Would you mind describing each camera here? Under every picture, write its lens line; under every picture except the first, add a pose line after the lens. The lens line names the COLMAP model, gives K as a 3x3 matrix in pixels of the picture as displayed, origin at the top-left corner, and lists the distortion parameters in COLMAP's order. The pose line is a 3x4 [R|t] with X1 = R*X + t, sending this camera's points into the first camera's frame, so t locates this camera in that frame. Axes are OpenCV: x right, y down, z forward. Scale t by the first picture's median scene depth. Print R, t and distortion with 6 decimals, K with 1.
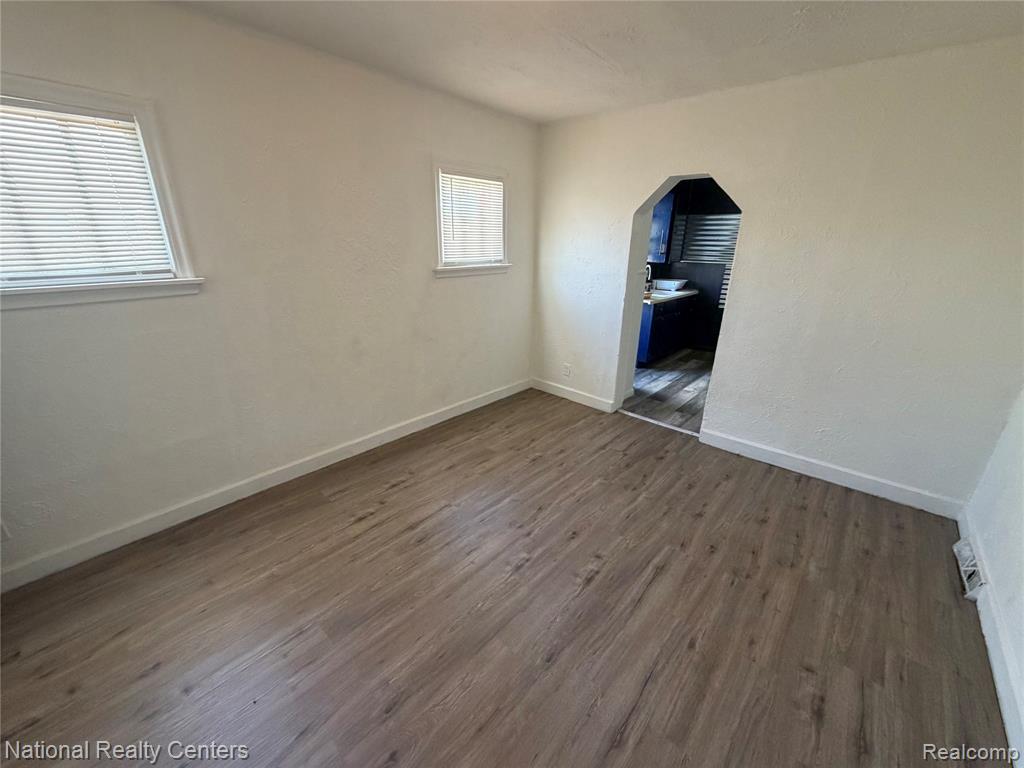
lens RADIAL K [[408.1, 0, 509.0], [0, 408.1, 383.2], [0, 0, 1]] dist [-0.000094, -0.000030]
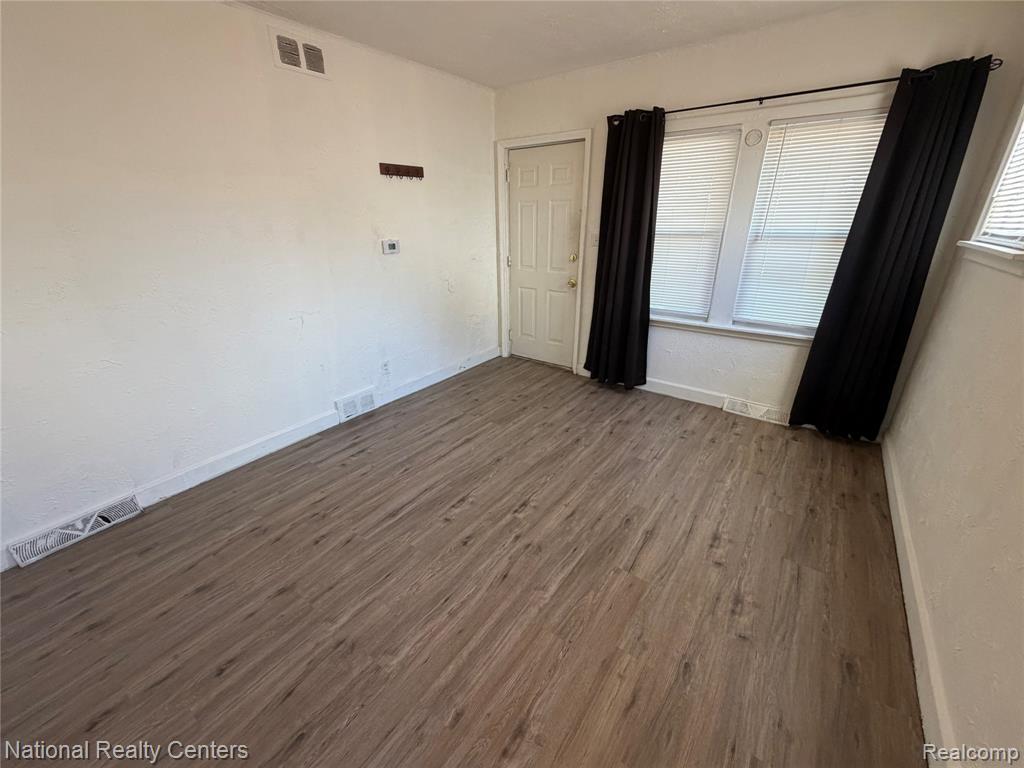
lens RADIAL K [[408.1, 0, 509.0], [0, 408.1, 383.2], [0, 0, 1]] dist [-0.000094, -0.000030]
pose [[-0.996221, 0.033537, -0.080116, 0.132986], [-0.028822, 0.742511, 0.669214, -0.504005], [0.081931, 0.668994, -0.738738, 1.514889]]
